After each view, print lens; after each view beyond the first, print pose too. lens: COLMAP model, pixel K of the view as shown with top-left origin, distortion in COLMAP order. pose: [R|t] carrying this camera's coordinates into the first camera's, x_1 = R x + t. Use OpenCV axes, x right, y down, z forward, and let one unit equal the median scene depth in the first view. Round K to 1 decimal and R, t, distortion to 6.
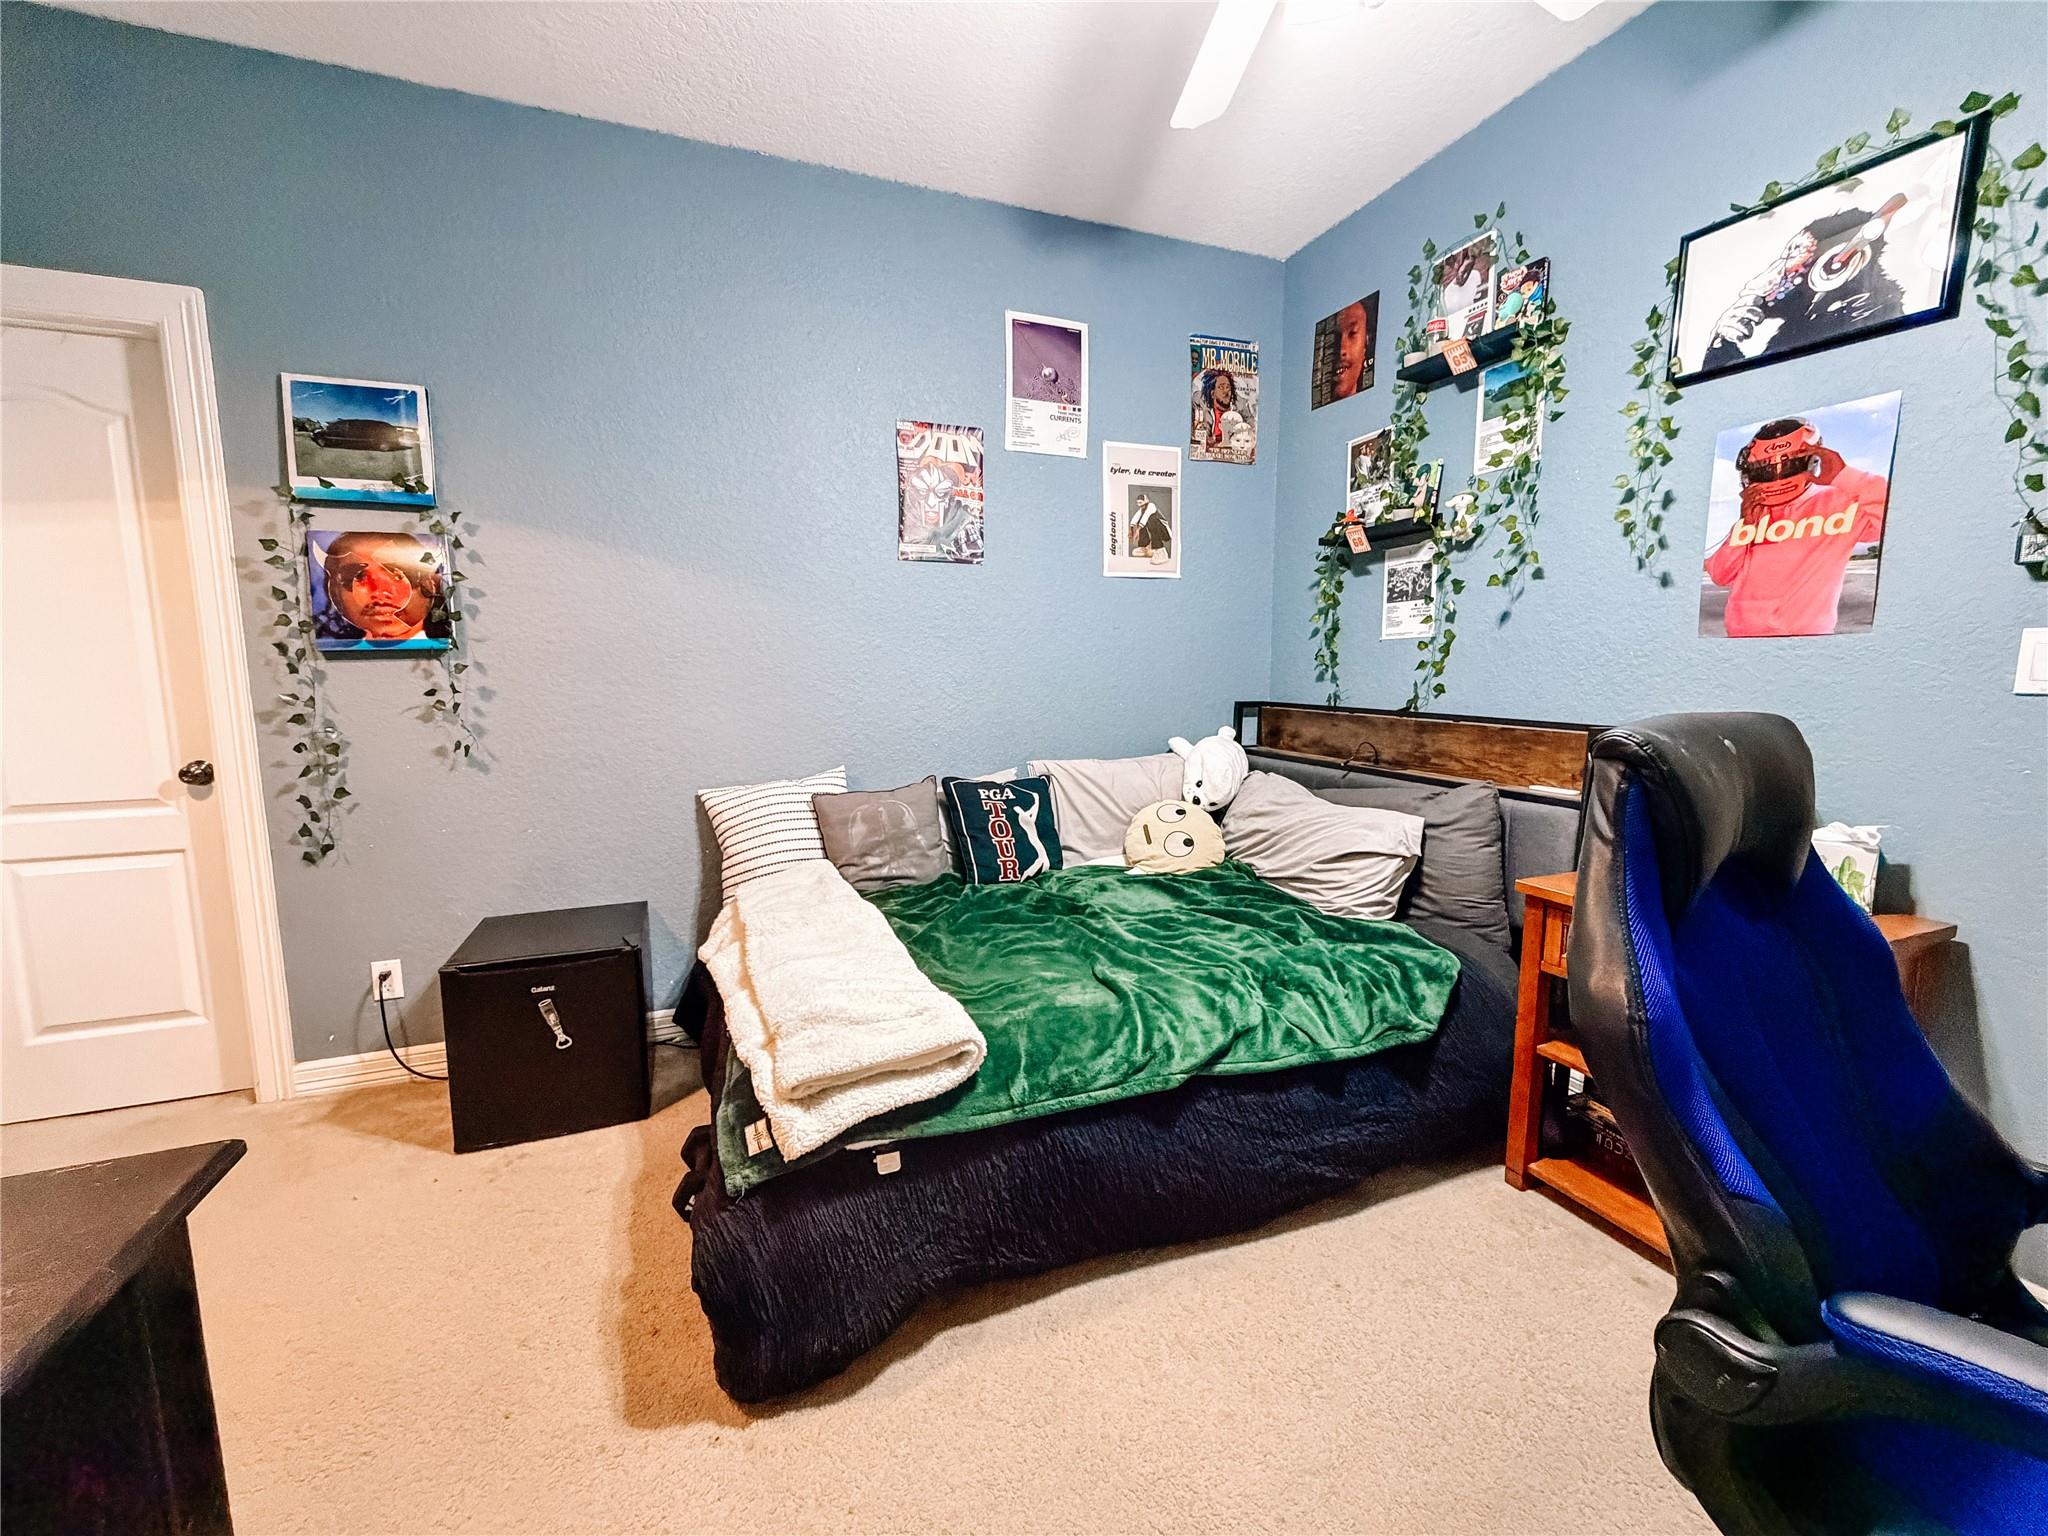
lens RADIAL K [[816.1, 0, 1023.0], [0, 816.1, 764.4], [0, 0, 1]] dist [-0.000673, 0.000054]
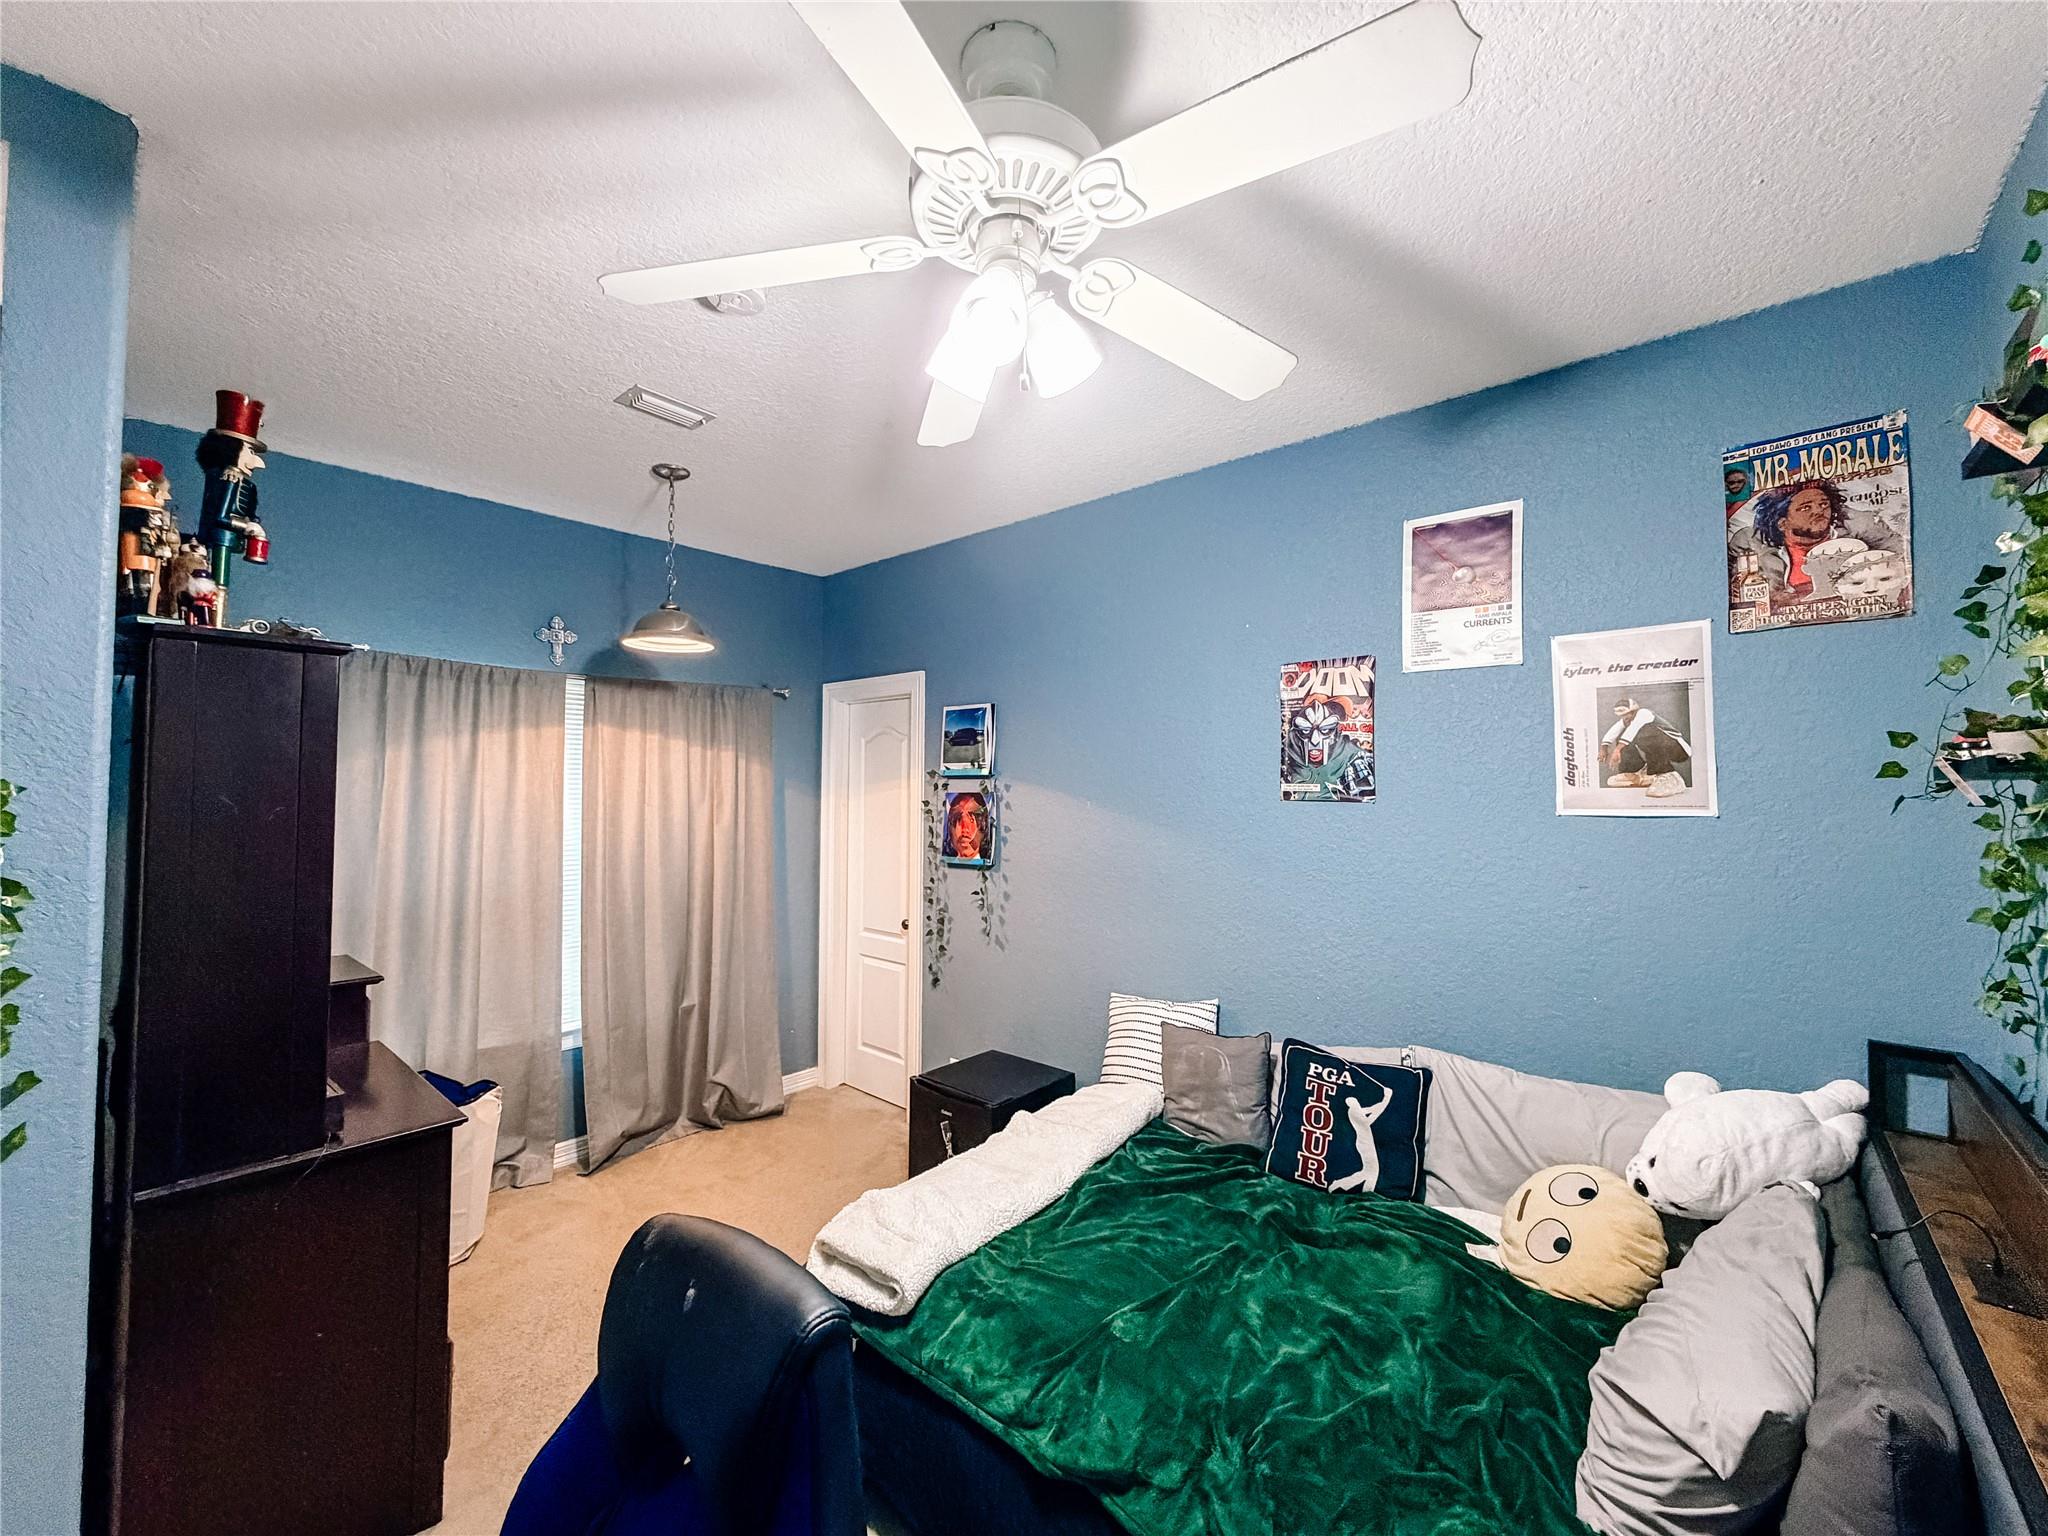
lens RADIAL K [[816.1, 0, 1024.8], [0, 816.1, 768.2], [0, 0, 1]] dist [-0.000673, 0.000054]
pose [[0.466410, -0.015383, -0.884435, 0.560618], [-0.119475, 0.989591, -0.080218, -0.168865], [0.876463, 0.143082, 0.459717, 0.264848]]
